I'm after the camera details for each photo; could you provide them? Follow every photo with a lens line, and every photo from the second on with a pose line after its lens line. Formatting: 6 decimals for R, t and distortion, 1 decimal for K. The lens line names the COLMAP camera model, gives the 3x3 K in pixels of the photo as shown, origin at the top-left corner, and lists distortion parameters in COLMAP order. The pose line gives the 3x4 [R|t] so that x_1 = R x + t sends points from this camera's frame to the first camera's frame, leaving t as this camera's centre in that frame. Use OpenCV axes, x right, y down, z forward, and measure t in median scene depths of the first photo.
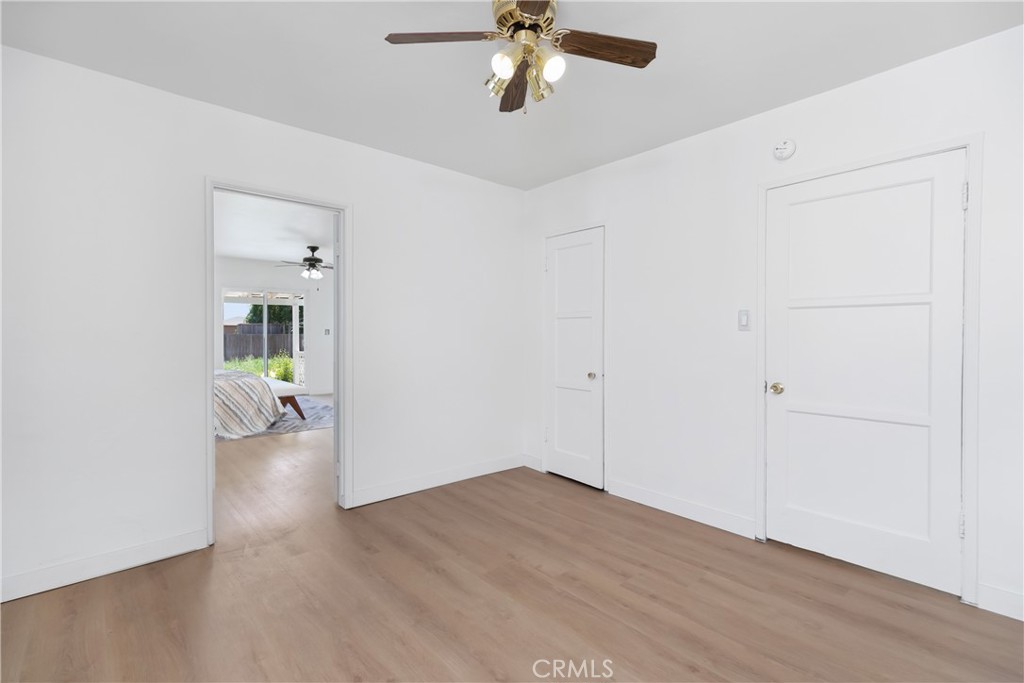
lens RADIAL K [[462.5, 0, 504.9], [0, 462.5, 329.3], [0, 0, 1]] dist [0.012347, -0.000088]
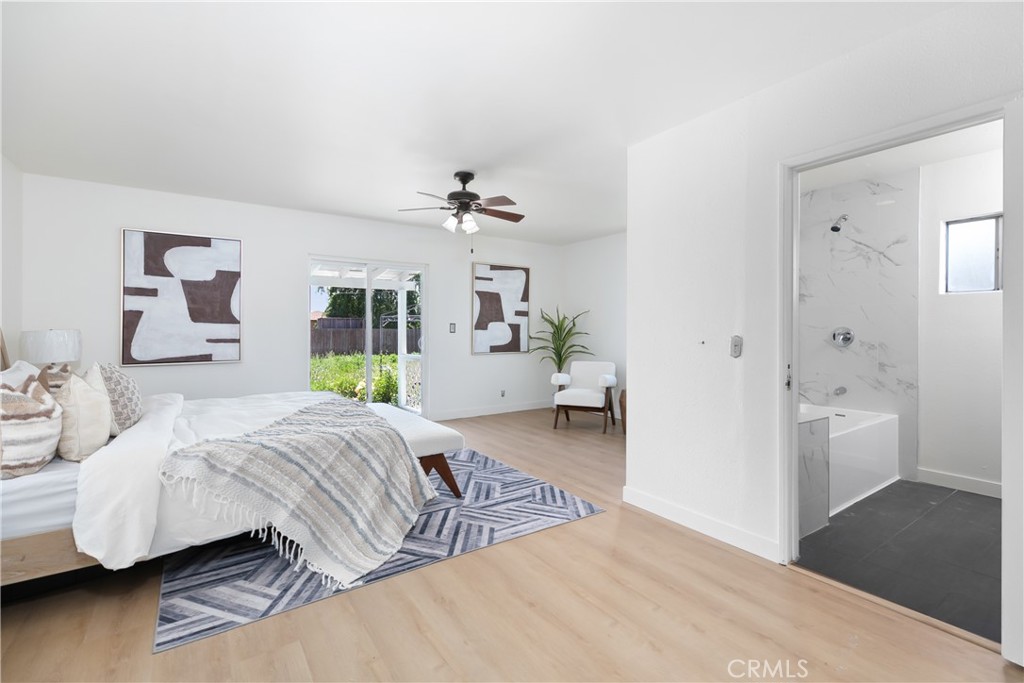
lens RADIAL K [[469.1, 0, 511.9], [0, 469.1, 326.4], [0, 0, 1]] dist [0.026137, -0.000041]
pose [[0.991999, 0.007241, -0.126034, -0.285615], [-0.006991, 0.999973, 0.002423, 0.002514], [0.126048, -0.001522, 0.992023, 0.449959]]
